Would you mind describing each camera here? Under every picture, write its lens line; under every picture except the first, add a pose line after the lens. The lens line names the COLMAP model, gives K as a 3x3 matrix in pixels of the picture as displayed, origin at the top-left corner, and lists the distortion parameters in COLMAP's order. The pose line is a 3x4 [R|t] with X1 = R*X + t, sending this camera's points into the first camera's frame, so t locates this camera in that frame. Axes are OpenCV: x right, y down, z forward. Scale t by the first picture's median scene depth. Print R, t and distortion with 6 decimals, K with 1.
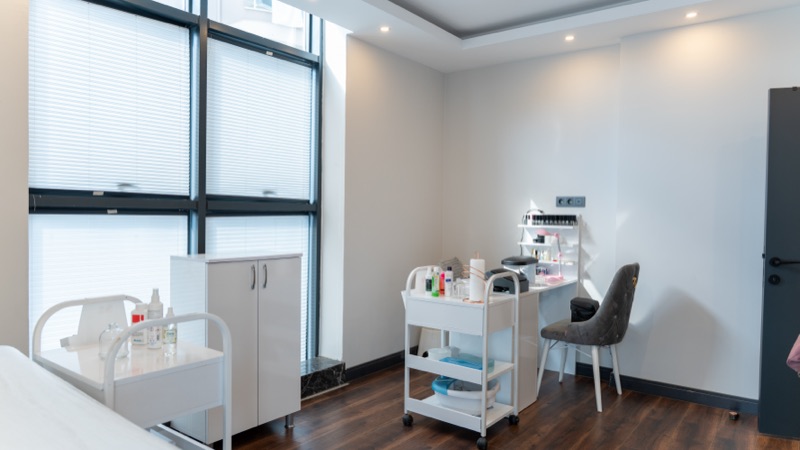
lens RADIAL K [[540.6, 0, 399.7], [0, 540.6, 223.5], [0, 0, 1]] dist [-0.011560, -0.002183]
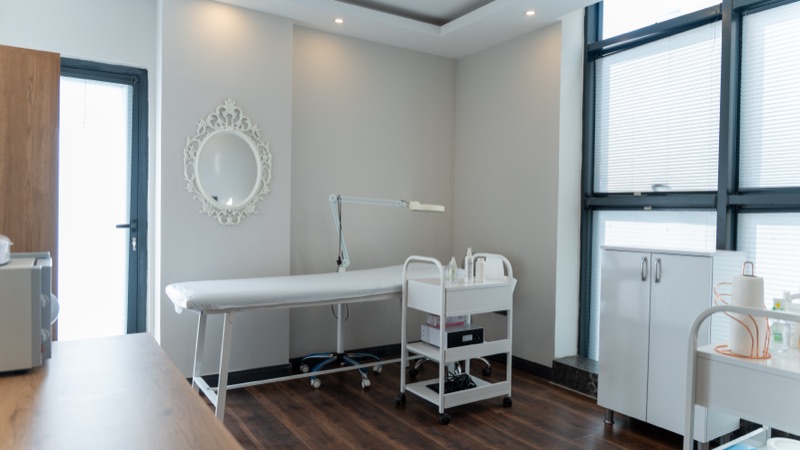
lens RADIAL K [[540.6, 0, 401.1], [0, 540.6, 225.4], [0, 0, 1]] dist [-0.011560, -0.002183]
pose [[-0.327951, 0.002236, -0.944692, 0.808684], [-0.036515, 0.999220, 0.015041, 0.019059], [0.943989, 0.039428, -0.327614, 0.873119]]
